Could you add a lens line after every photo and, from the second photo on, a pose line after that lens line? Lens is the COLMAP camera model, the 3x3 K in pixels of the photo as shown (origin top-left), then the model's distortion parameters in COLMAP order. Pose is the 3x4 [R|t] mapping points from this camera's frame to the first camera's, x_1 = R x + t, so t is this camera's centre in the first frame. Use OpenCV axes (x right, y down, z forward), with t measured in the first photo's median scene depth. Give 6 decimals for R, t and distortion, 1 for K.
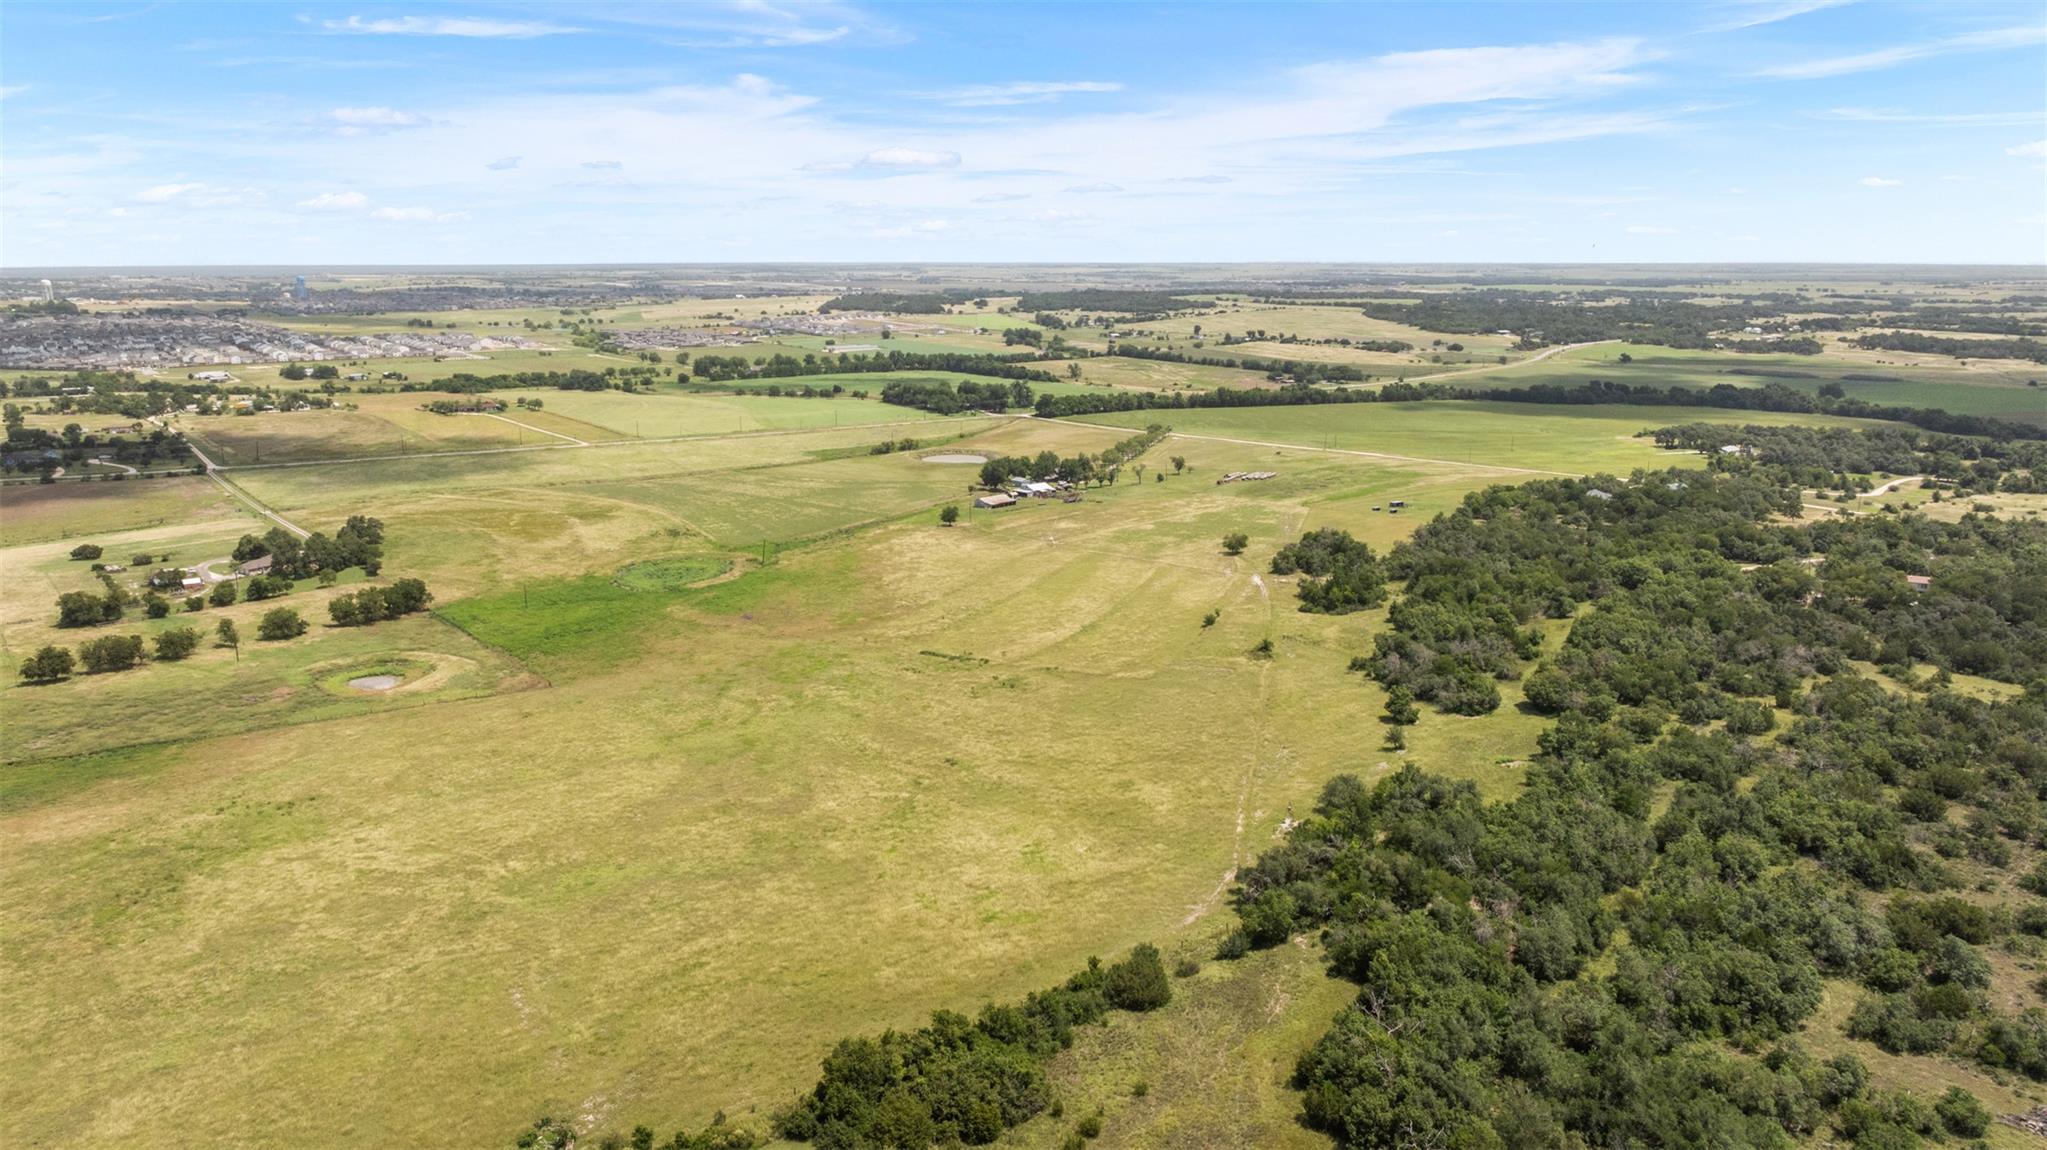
lens RADIAL K [[1475.0, 0, 1022.1], [0, 1475.0, 539.6], [0, 0, 1]] dist [-0.010456, -0.003563]
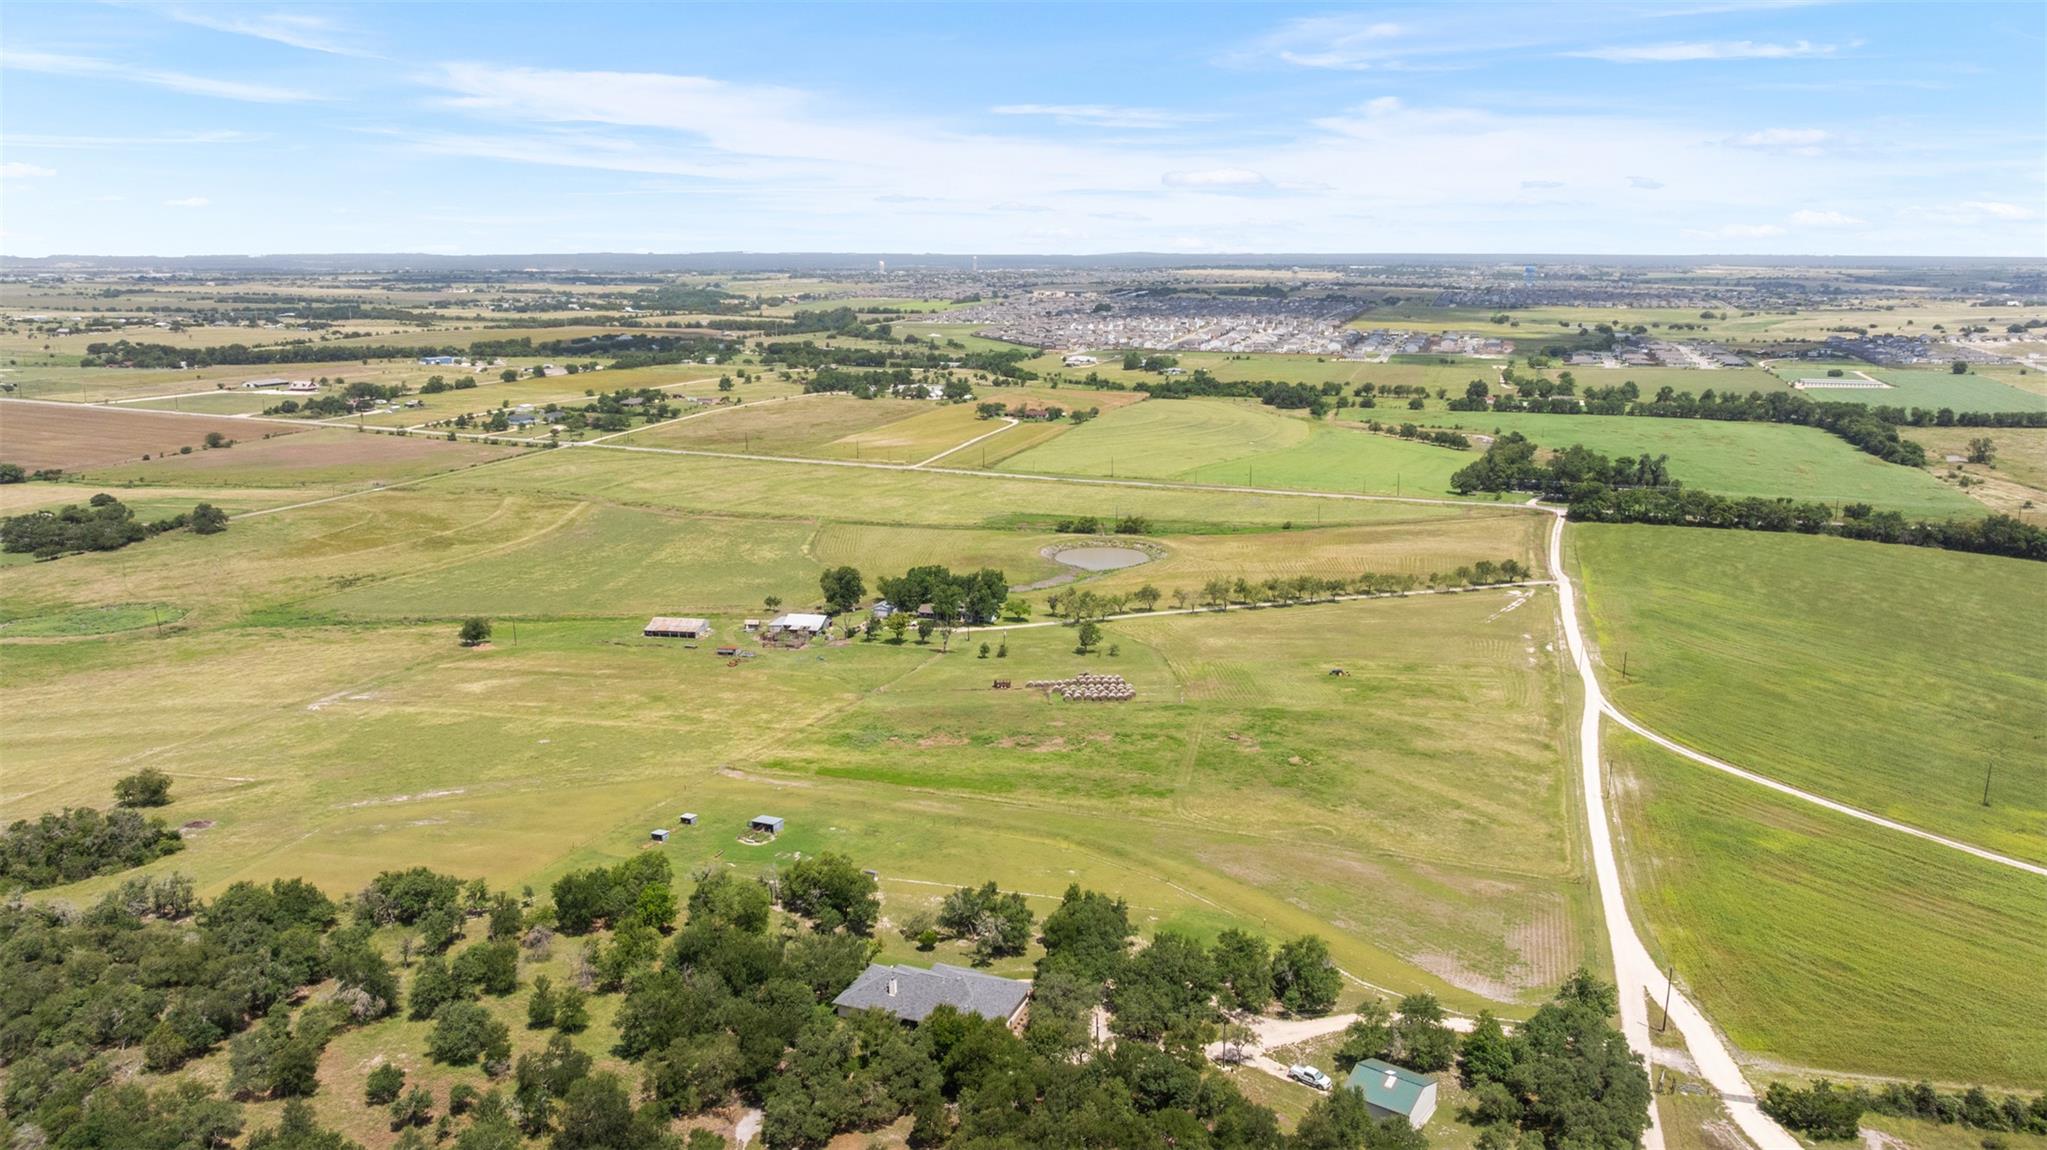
lens RADIAL K [[1462.4, 0, 1019.2], [0, 1462.4, 496.8], [0, 0, 1]] dist [-0.015686, -0.004634]
pose [[0.569680, 0.141768, -0.809547, 0.256352], [-0.157815, 0.985550, 0.061535, -0.064172], [0.806572, 0.092703, 0.583821, 0.319309]]
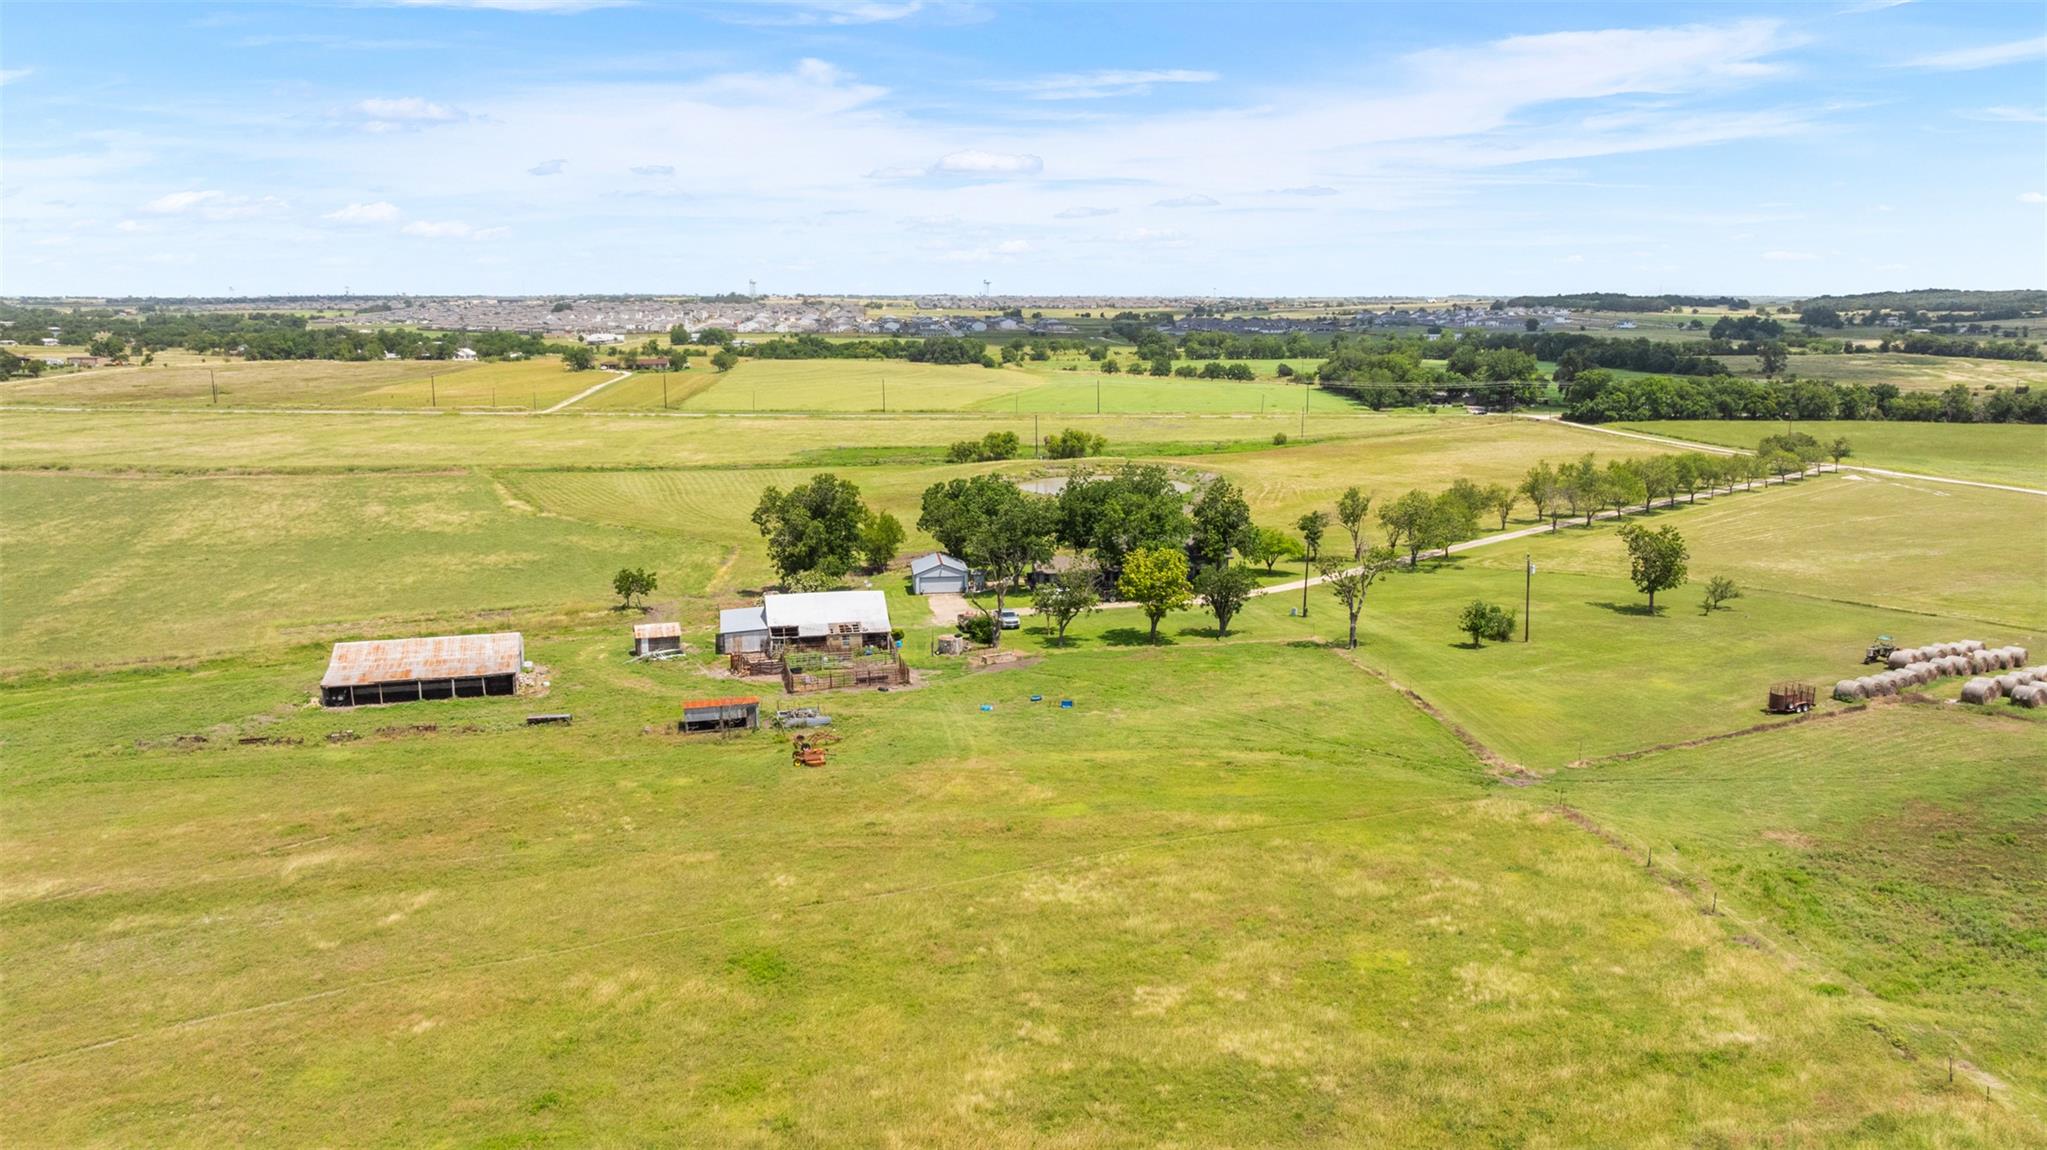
lens RADIAL K [[1448.6, 0, 1026.9], [0, 1448.6, 516.4], [0, 0, 1]] dist [-0.020454, 0.000734]
pose [[0.857749, 0.079590, -0.507869, 0.065112], [-0.100309, 0.994865, -0.013505, -0.022462], [0.504186, 0.062528, 0.861328, 0.377715]]
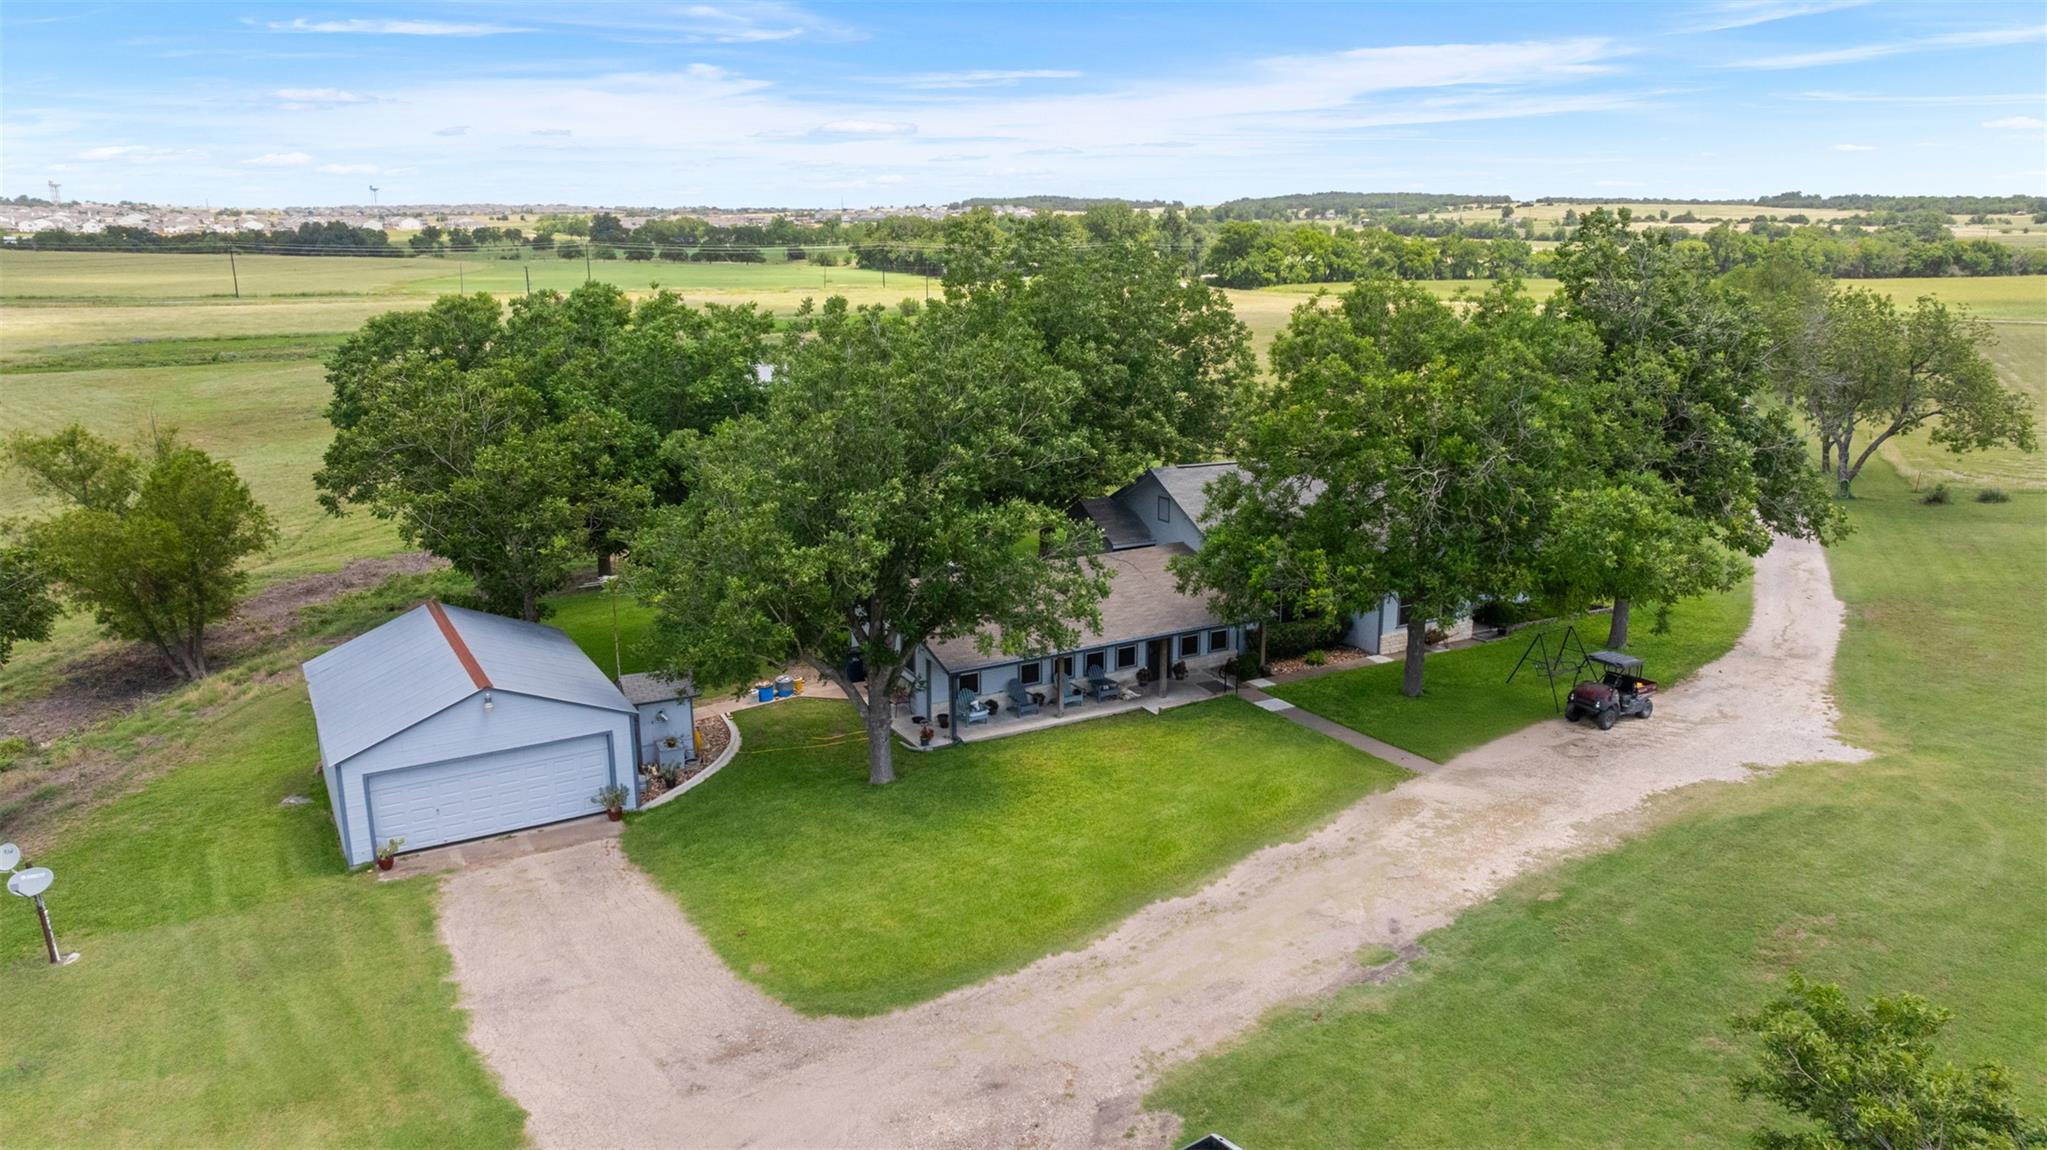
lens RADIAL K [[1428.3, 0, 1023.5], [0, 1428.3, 575.0], [0, 0, 1]] dist [-0.019353, 0.002736]
pose [[0.988926, 0.037515, -0.143589, 0.012301], [-0.029699, 0.997978, 0.056200, -0.022660], [0.145407, -0.051313, 0.988040, 0.453625]]
